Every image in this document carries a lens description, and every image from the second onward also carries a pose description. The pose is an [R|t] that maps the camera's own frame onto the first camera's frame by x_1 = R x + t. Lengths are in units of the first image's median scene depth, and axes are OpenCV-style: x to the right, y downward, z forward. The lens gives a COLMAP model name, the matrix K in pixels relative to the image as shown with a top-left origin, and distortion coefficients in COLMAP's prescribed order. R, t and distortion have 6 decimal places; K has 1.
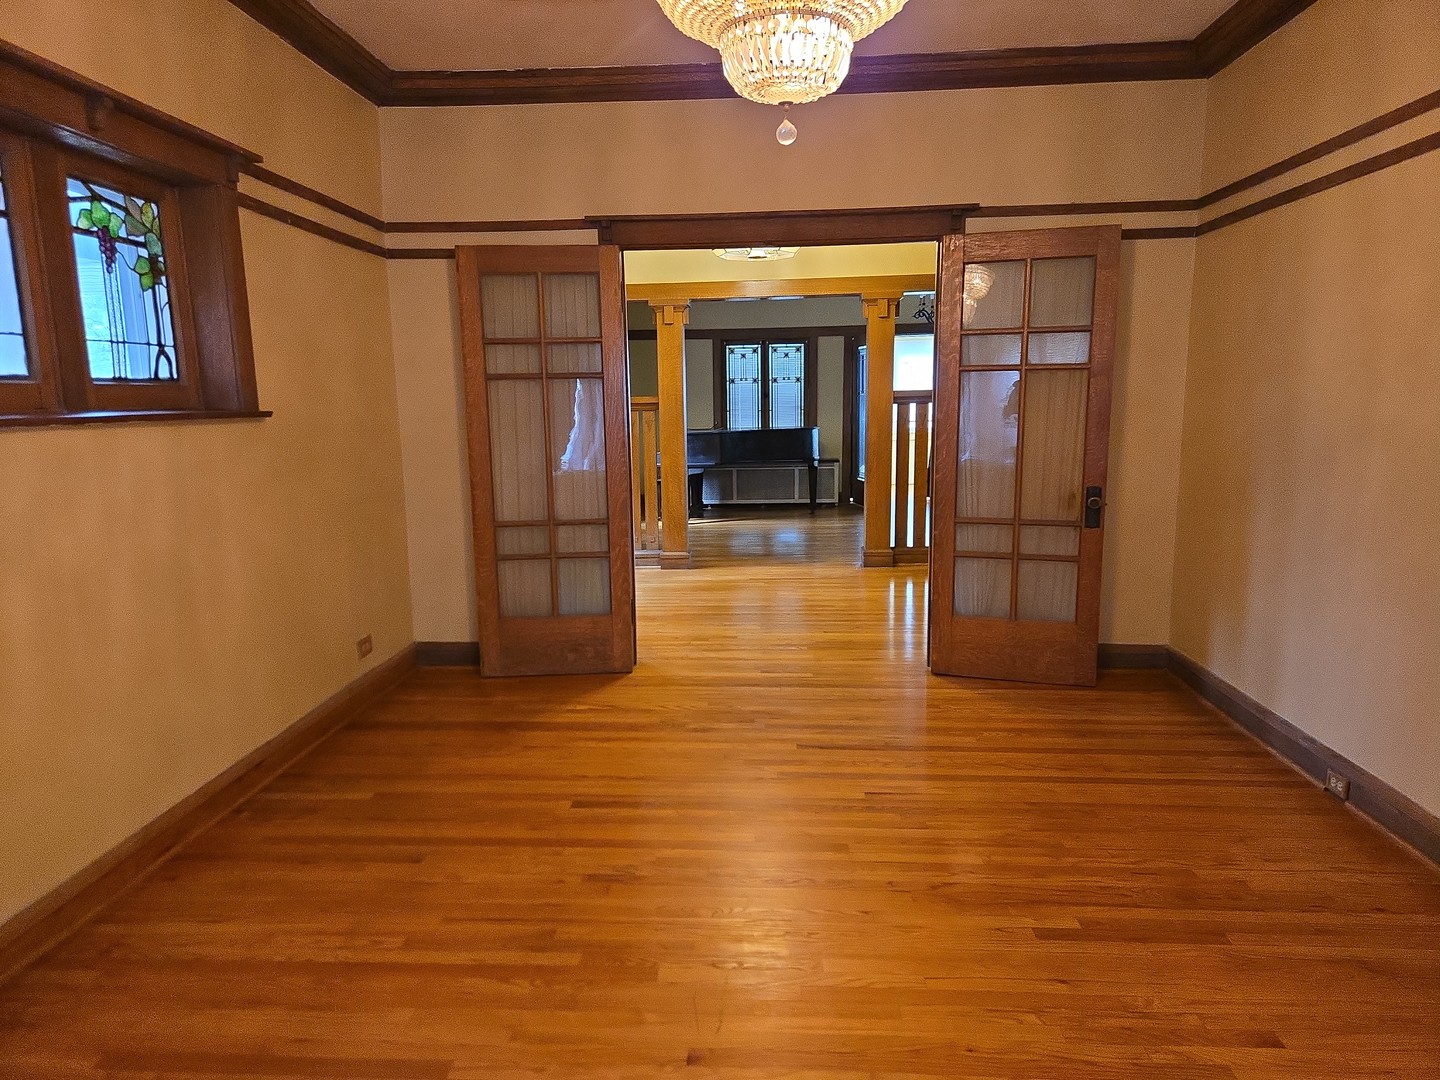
lens RADIAL K [[977.1, 0, 721.0], [0, 977.1, 545.3], [0, 0, 1]] dist [0.090213, -0.070199]
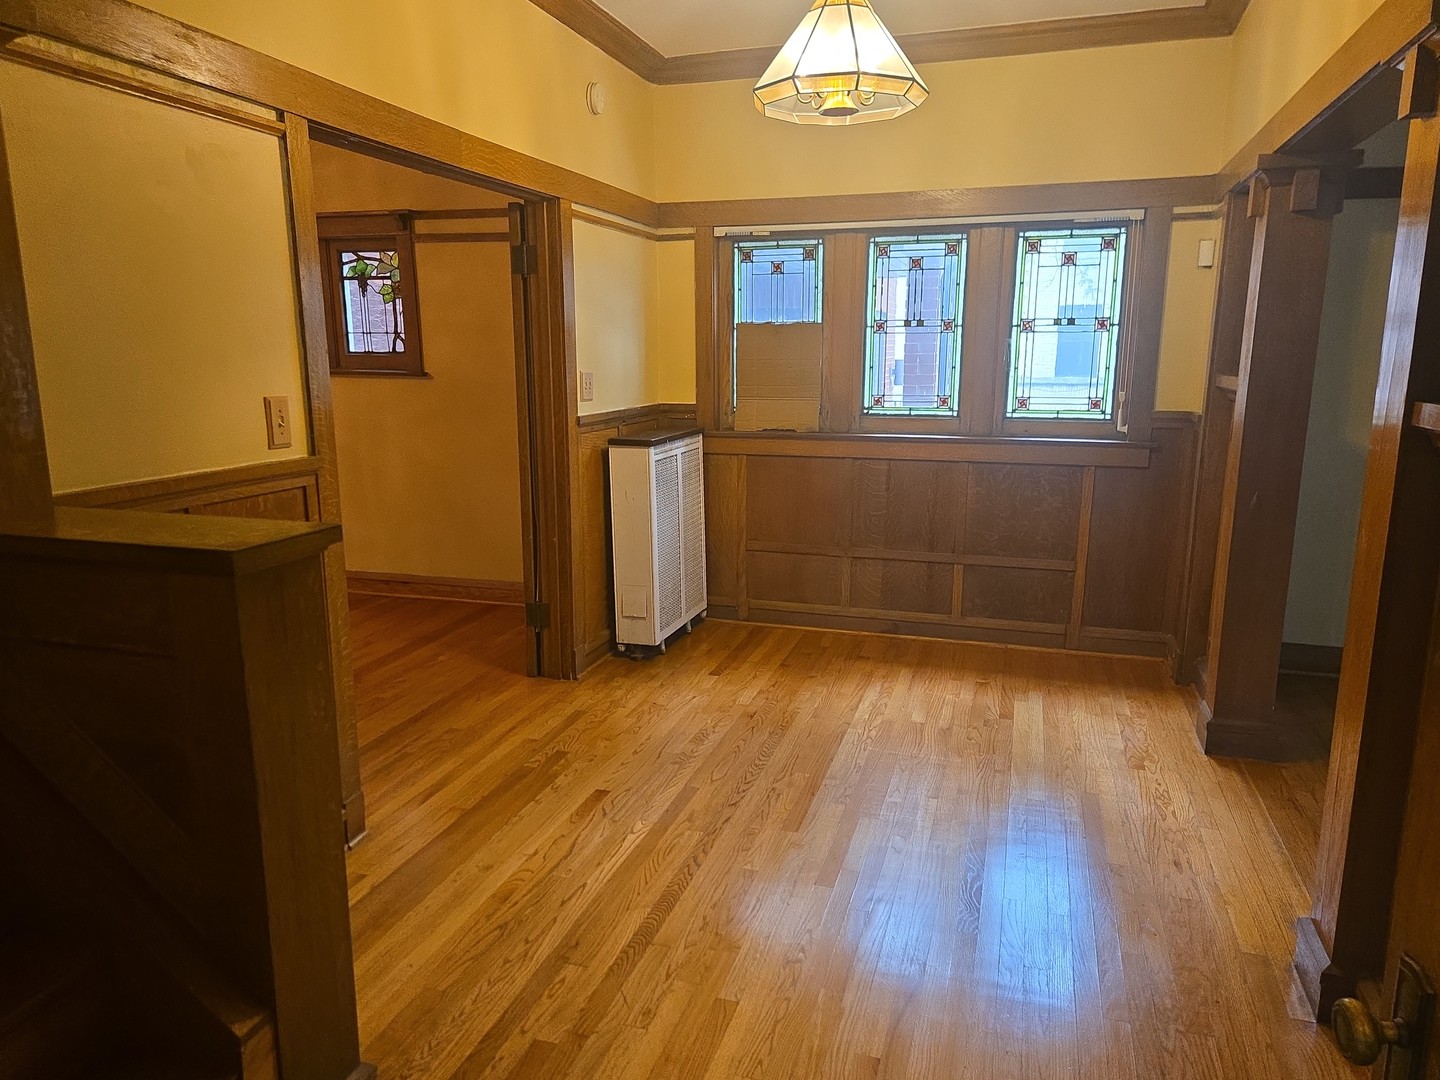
lens RADIAL K [[977.1, 0, 721.0], [0, 977.1, 545.3], [0, 0, 1]] dist [0.090213, -0.070199]
pose [[-0.254505, 0.192984, -0.947620, 1.104404], [-0.140767, 0.962057, 0.233731, -0.351080], [0.956772, 0.192880, -0.217683, 2.142232]]
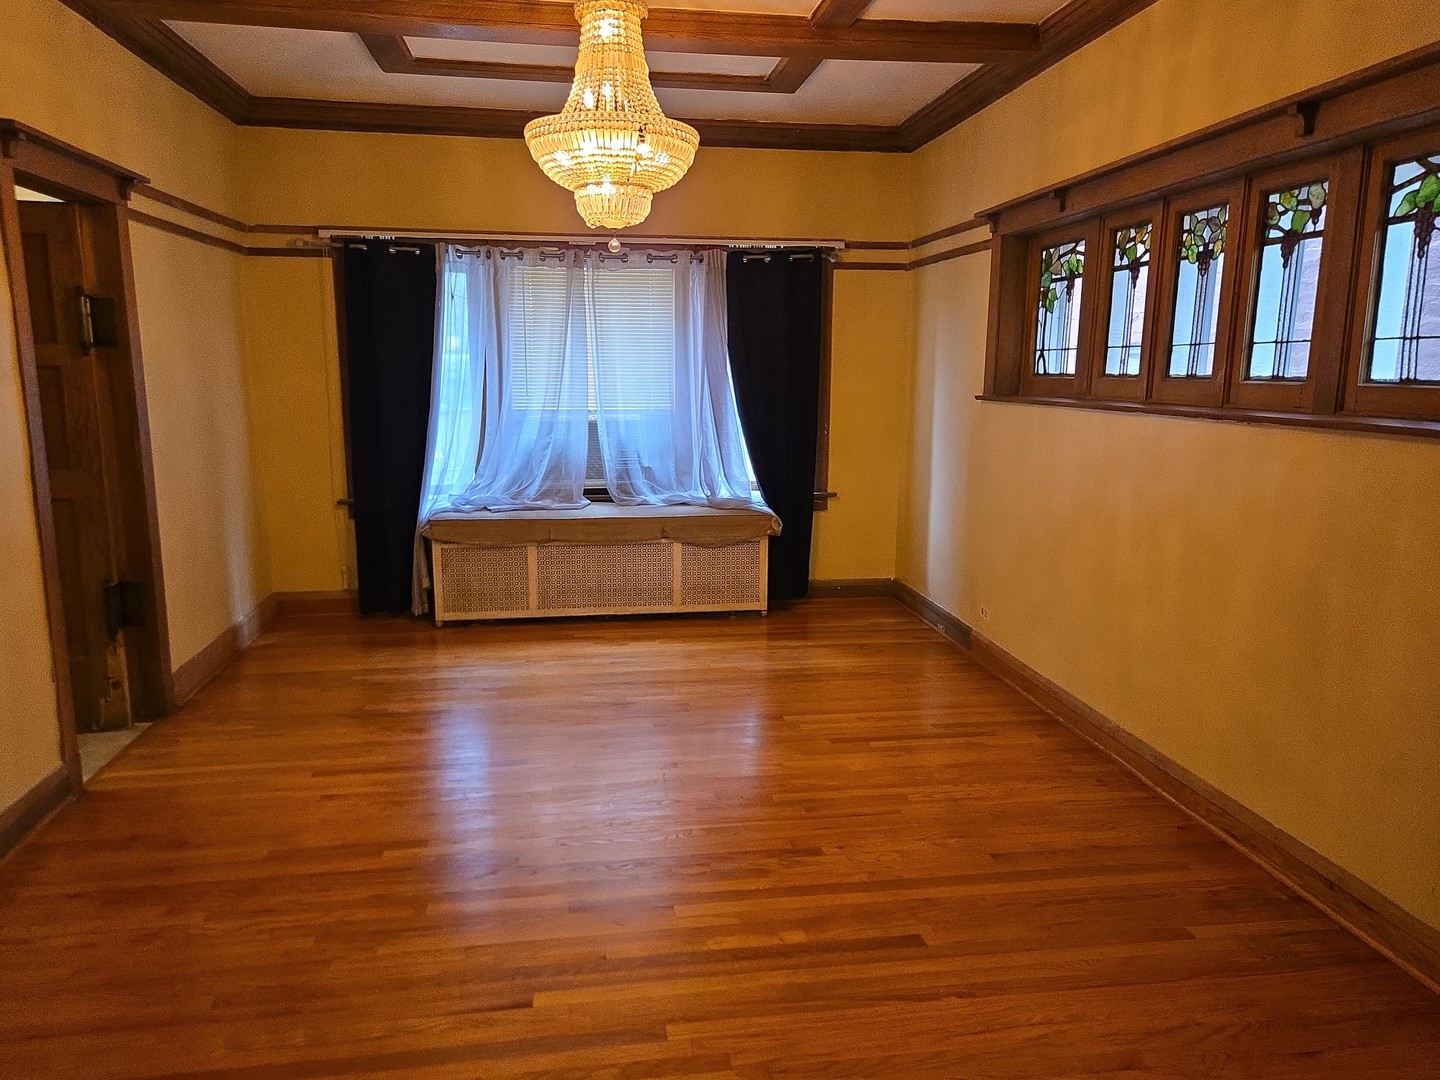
lens RADIAL K [[977.1, 0, 721.0], [0, 977.1, 545.3], [0, 0, 1]] dist [0.090213, -0.070199]
pose [[-0.978081, 0.045047, -0.203294, 0.159054], [-0.023662, 0.945950, 0.323449, -0.299322], [0.206876, 0.321170, -0.924150, 1.729361]]
